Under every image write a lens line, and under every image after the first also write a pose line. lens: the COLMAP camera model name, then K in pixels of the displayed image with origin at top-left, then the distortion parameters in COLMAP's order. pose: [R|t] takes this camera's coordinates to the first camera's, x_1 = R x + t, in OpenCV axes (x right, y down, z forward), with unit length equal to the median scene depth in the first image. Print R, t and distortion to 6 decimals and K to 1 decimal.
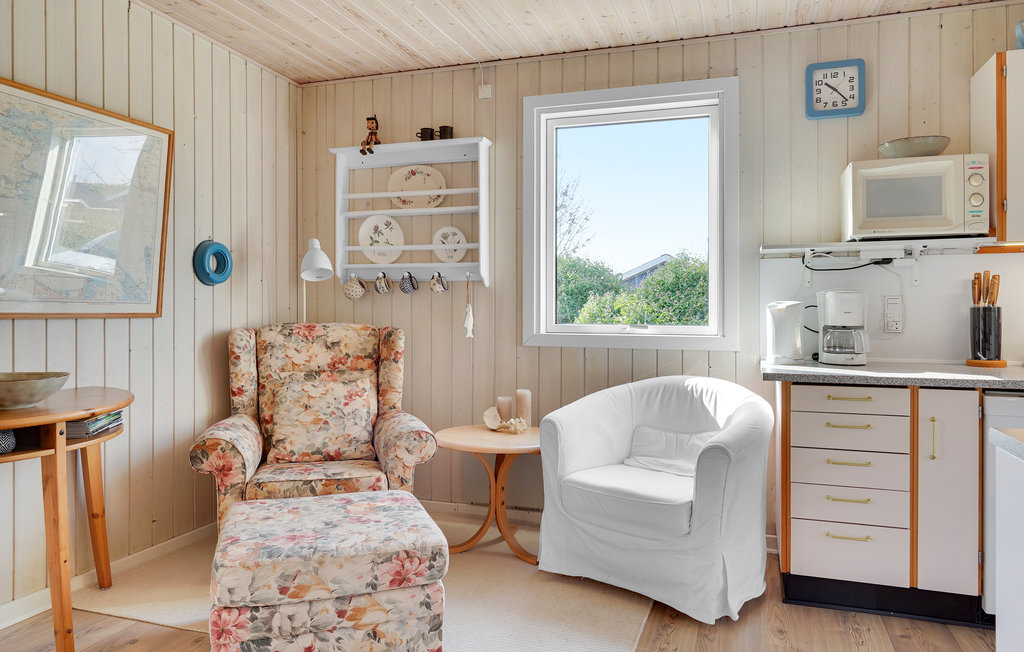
lens RADIAL K [[701.3, 0, 511.5], [0, 701.3, 306.4], [0, 0, 1]] dist [-0.002882, -0.001077]
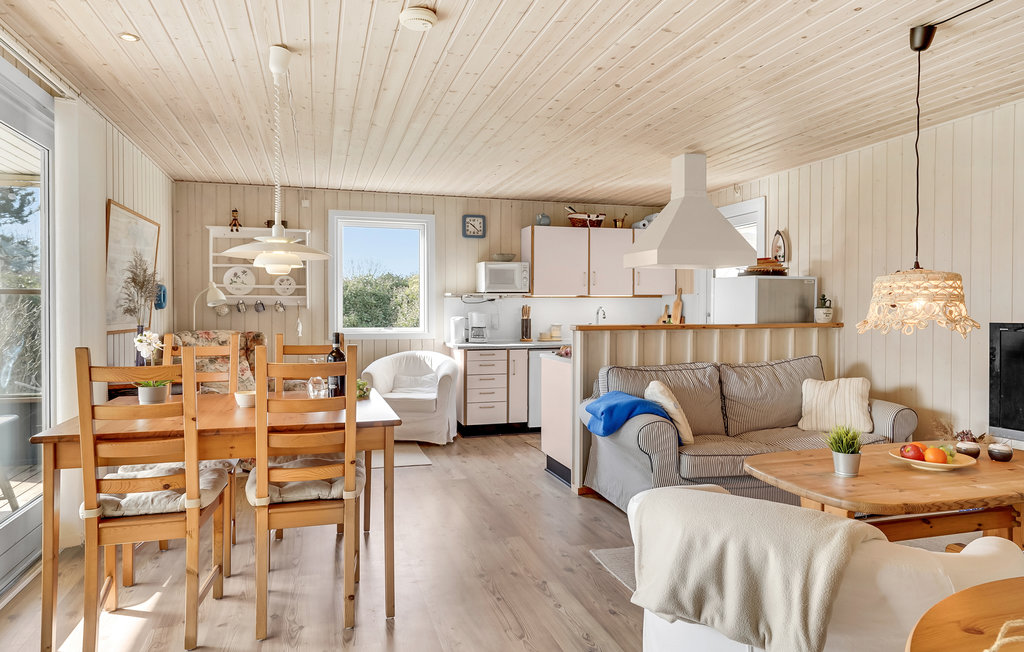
lens RADIAL K [[632.7, 0, 511.4], [0, 632.7, 313.5], [0, 0, 1]] dist [-0.001498, -0.000846]
pose [[0.807696, -0.007565, 0.589551, -0.700119], [-0.000938, 0.999900, 0.014116, -0.047609], [-0.589599, -0.011954, 0.807608, -0.804757]]
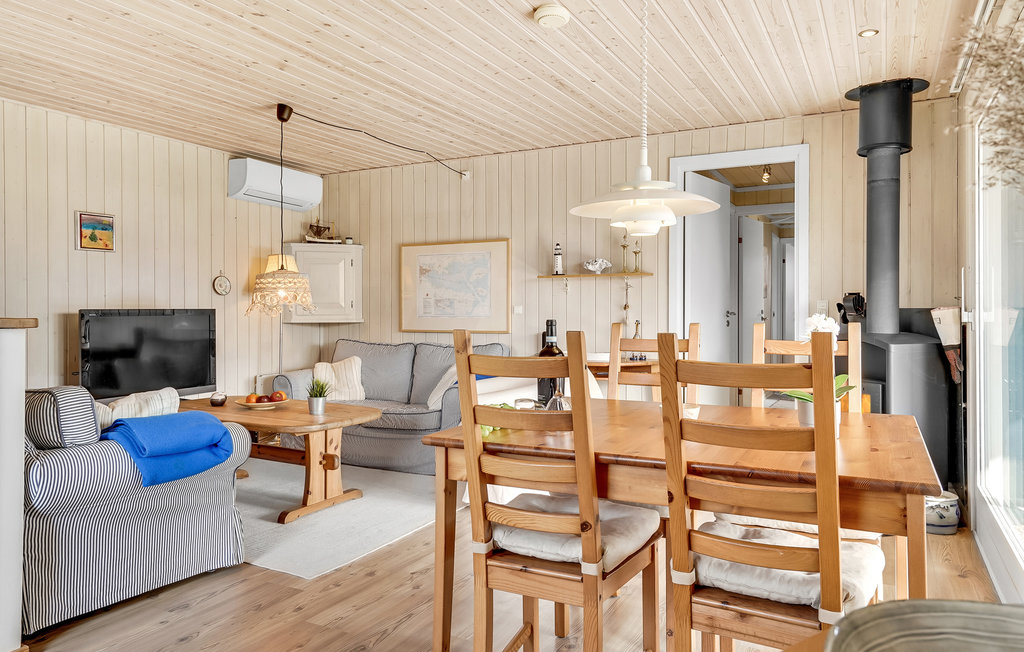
lens RADIAL K [[719.7, 0, 512.0], [0, 719.7, 326.0], [0, 0, 1]] dist [0.001306, 0.000365]
pose [[-0.989295, -0.003695, 0.145882, -0.019247], [-0.001609, 0.999895, 0.014411, 0.045036], [-0.145920, 0.014022, -0.989197, 3.117360]]
